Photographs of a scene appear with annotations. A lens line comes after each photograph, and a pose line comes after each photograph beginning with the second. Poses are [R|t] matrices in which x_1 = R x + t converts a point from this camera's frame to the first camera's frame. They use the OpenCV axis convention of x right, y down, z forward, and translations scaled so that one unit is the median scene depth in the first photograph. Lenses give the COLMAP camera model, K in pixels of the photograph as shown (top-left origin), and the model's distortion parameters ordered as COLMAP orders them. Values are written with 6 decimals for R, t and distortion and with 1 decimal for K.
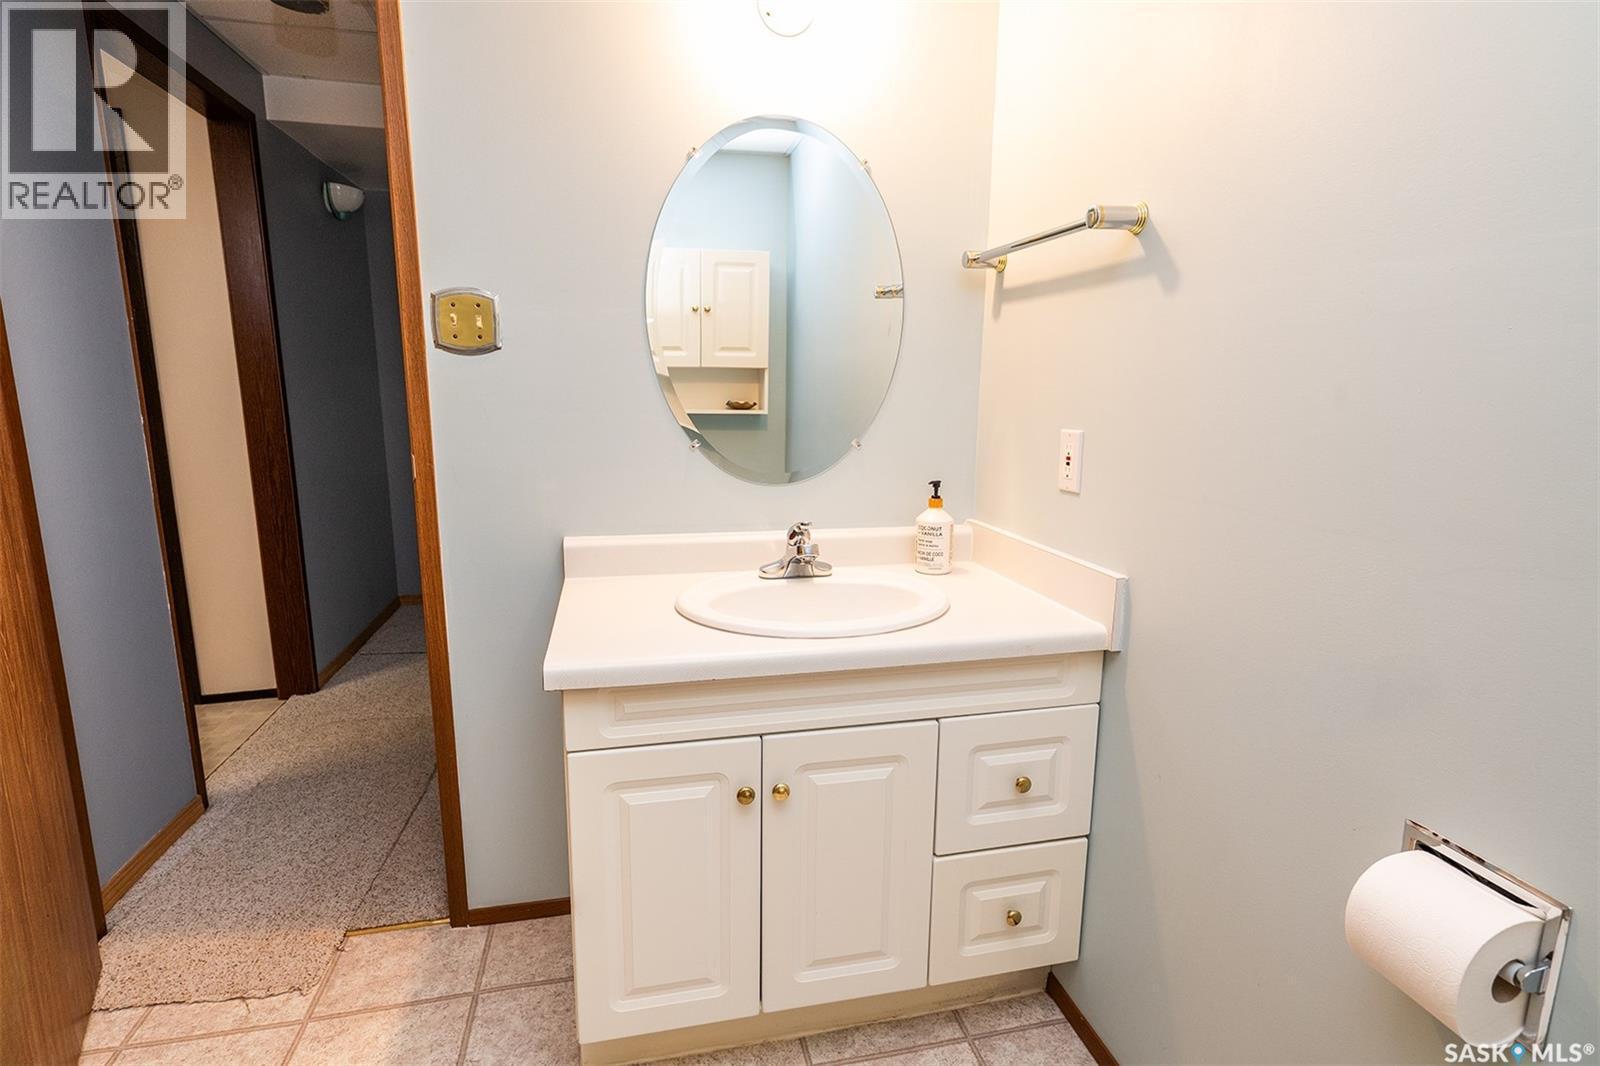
lens RADIAL K [[793.5, 0, 800.0], [0, 793.5, 533.0], [0, 0, 1]] dist [-0.002531, -0.000694]
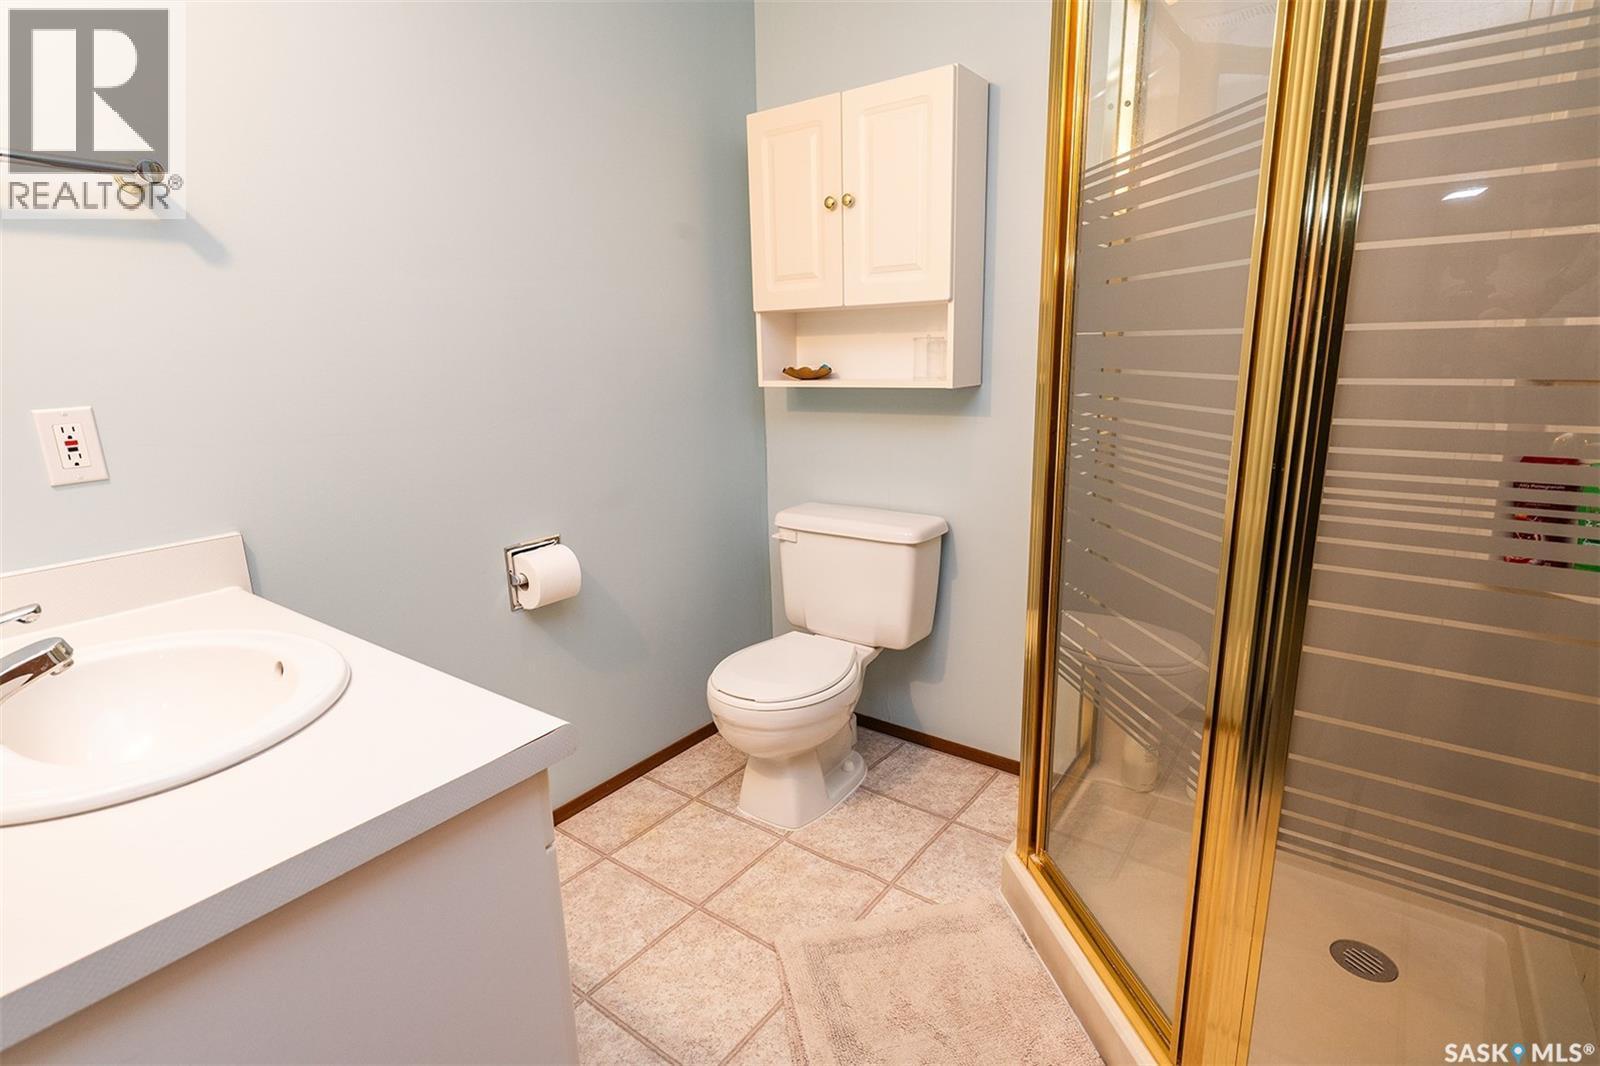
lens RADIAL K [[793.5, 0, 800.0], [0, 793.5, 533.0], [0, 0, 1]] dist [-0.002531, -0.000694]
pose [[-0.652516, -0.177143, 0.736779, -1.211840], [0.148007, 0.923773, 0.353181, -0.290727], [-0.743180, 0.339504, -0.576558, 1.477727]]
